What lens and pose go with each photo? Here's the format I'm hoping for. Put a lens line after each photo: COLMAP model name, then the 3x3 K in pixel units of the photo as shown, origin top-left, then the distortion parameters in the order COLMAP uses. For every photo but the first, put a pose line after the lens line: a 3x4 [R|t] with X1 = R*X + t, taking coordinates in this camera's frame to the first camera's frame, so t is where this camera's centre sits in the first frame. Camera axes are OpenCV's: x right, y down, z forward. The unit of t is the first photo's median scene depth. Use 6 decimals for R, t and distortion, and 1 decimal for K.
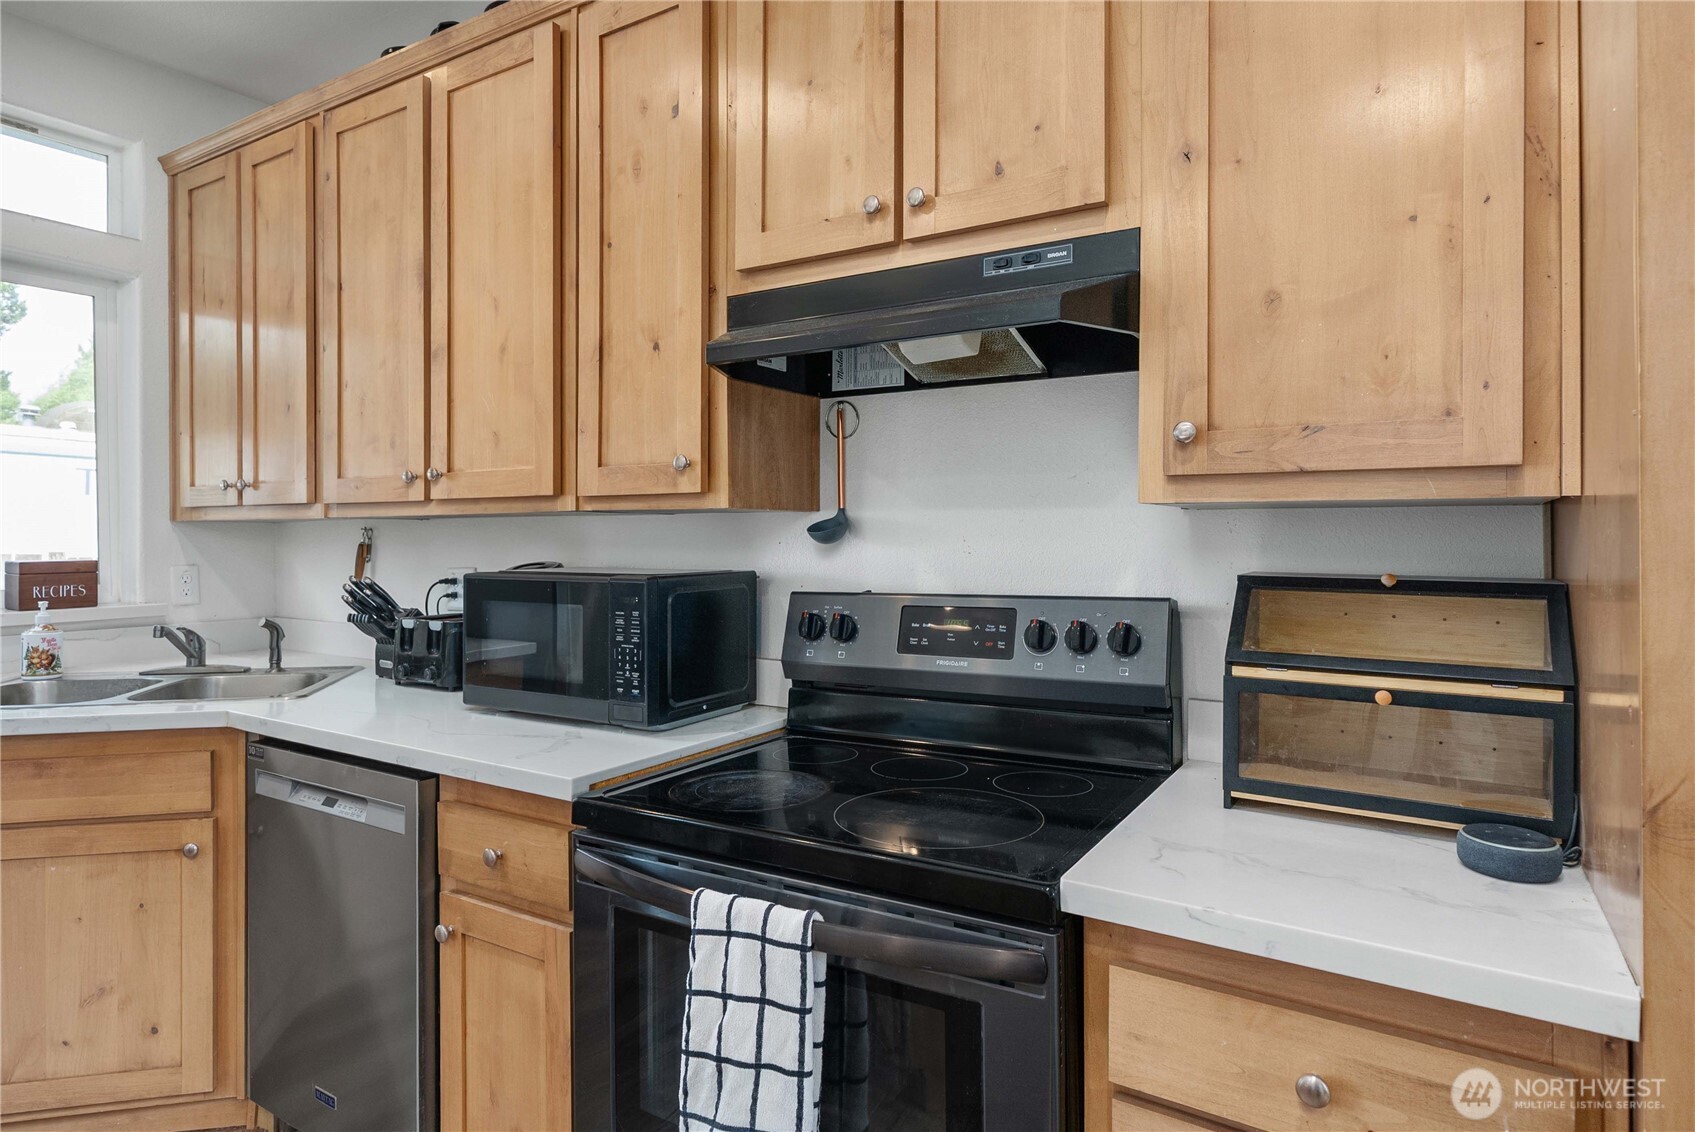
lens RADIAL K [[948.2, 0, 839.0], [0, 948.2, 532.2], [0, 0, 1]] dist [0.001285, 0.001338]
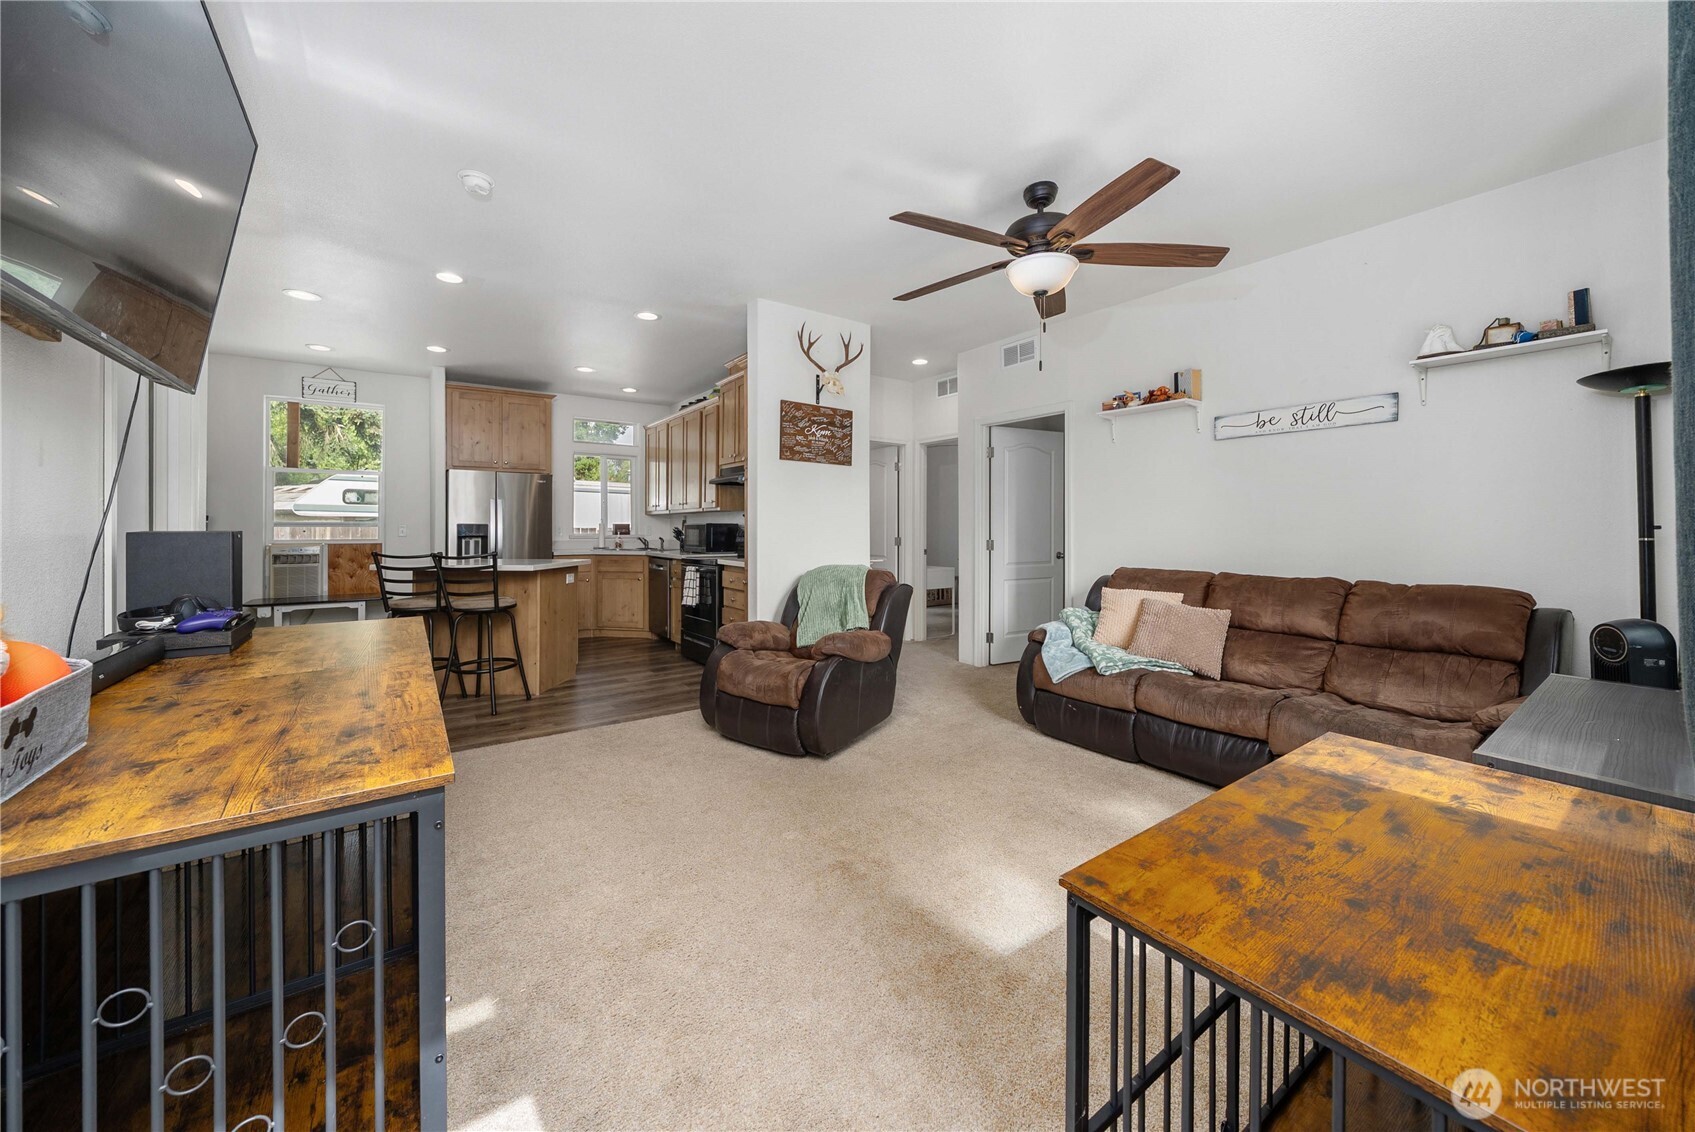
lens RADIAL K [[631.6, 0, 846.9], [0, 631.6, 524.7], [0, 0, 1]] dist [-0.013017, 0.001290]
pose [[0.926211, 0.001382, -0.377004, 1.575615], [-0.004386, 0.999965, -0.007111, 0.064141], [0.376981, 0.008240, 0.926184, -1.659845]]
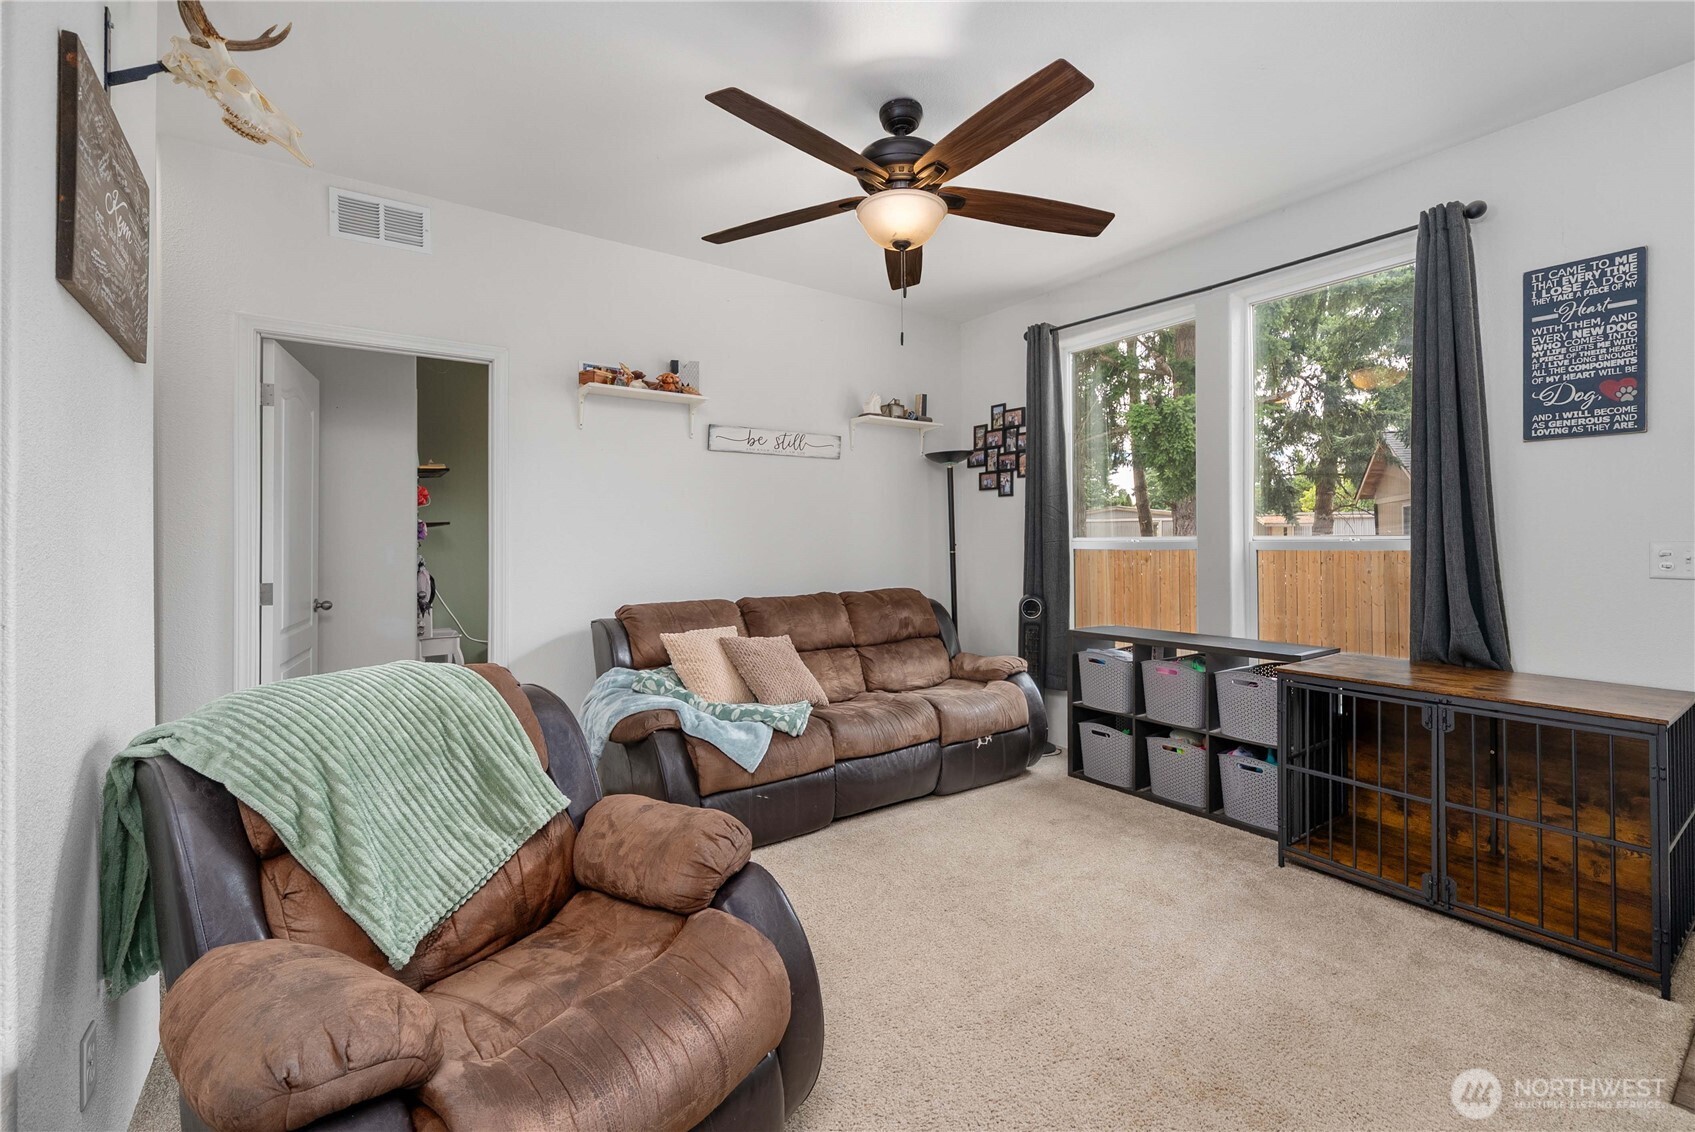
lens RADIAL K [[689.5, 0, 850.8], [0, 689.5, 540.2], [0, 0, 1]] dist [-0.014601, 0.000624]
pose [[0.385347, -0.002044, 0.922770, 0.338042], [0.011526, 0.999930, -0.002598, 0.043462], [-0.922700, 0.011637, 0.385344, -0.564536]]
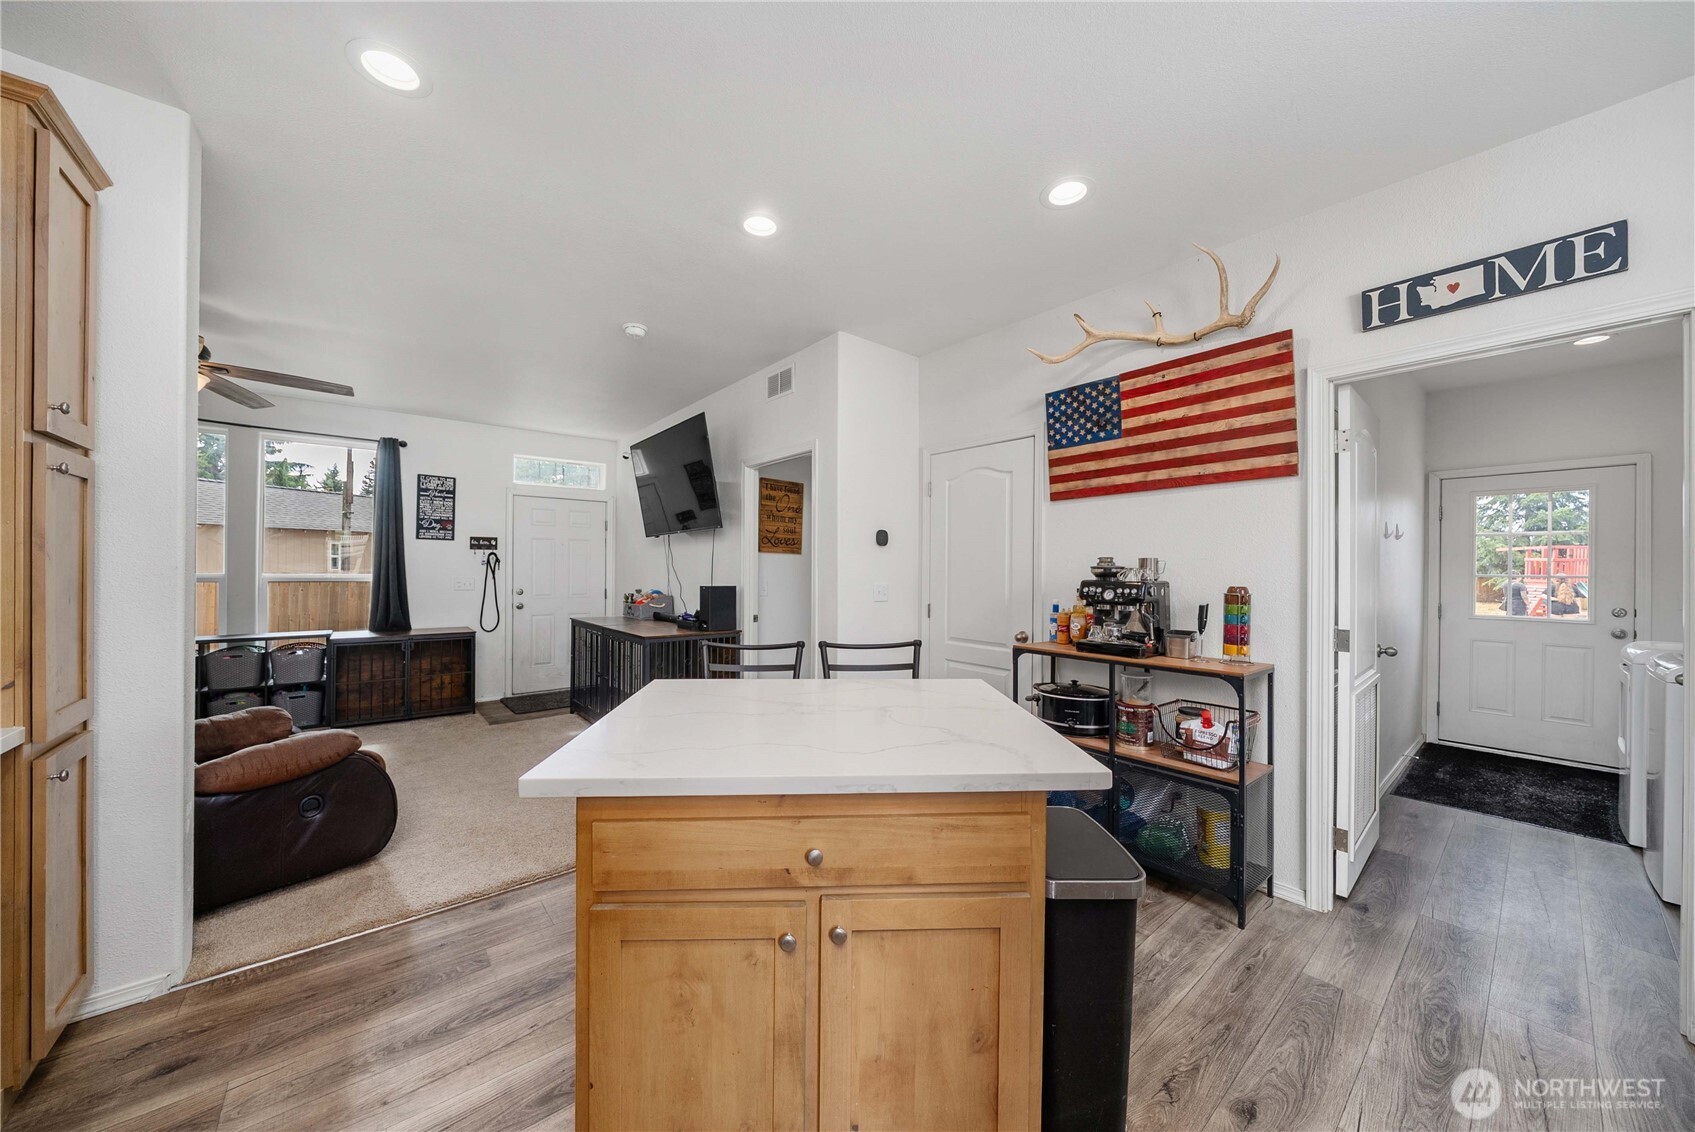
lens RADIAL K [[584.9, 0, 845.9], [0, 584.9, 572.3], [0, 0, 1]] dist [-0.007756, -0.000285]
pose [[-0.951002, -0.007234, 0.309101, -0.786904], [-0.005428, 0.999963, 0.006703, 0.000847], [-0.309138, 0.004697, -0.951006, 0.733157]]
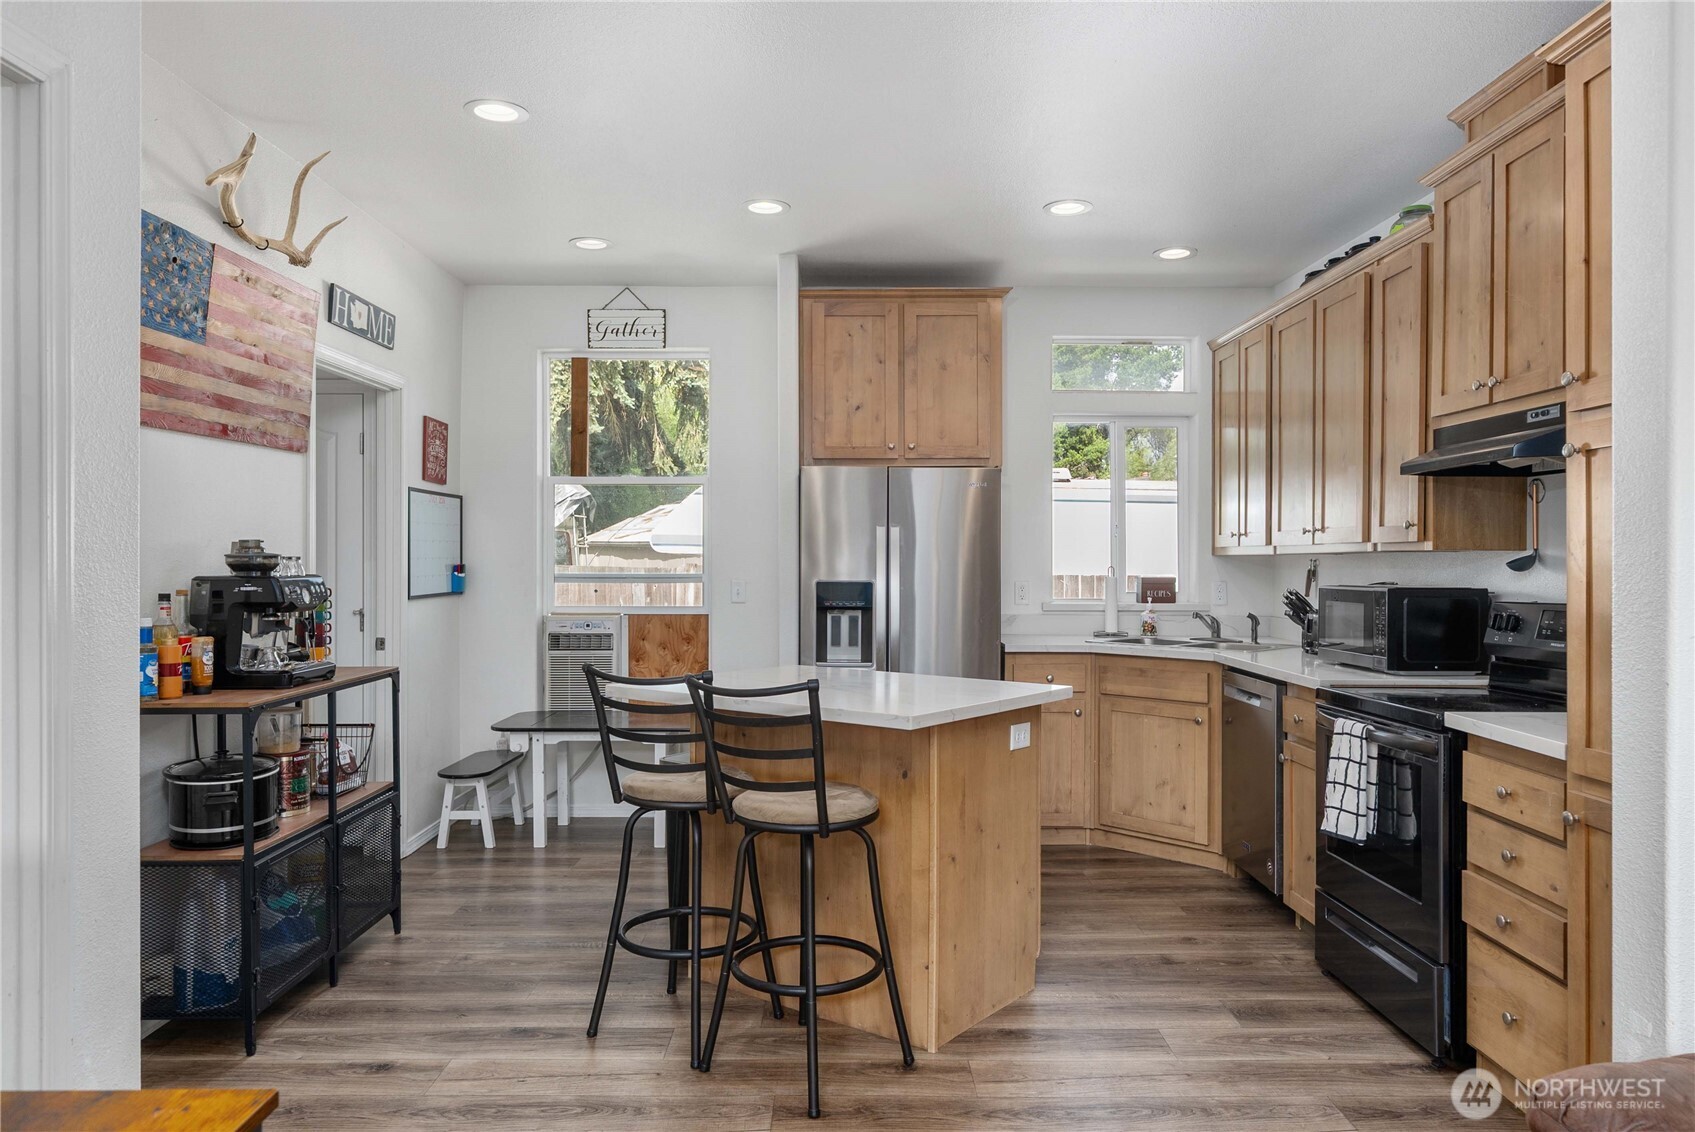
lens RADIAL K [[1140.7, 0, 839.2], [0, 1140.7, 566.9], [0, 0, 1]] dist [0.001672, -0.001459]
pose [[0.531348, 0.008688, -0.847109, 0.955967], [-0.004263, 0.999962, 0.007581, -0.005017], [0.847143, -0.000417, 0.531365, -0.926251]]
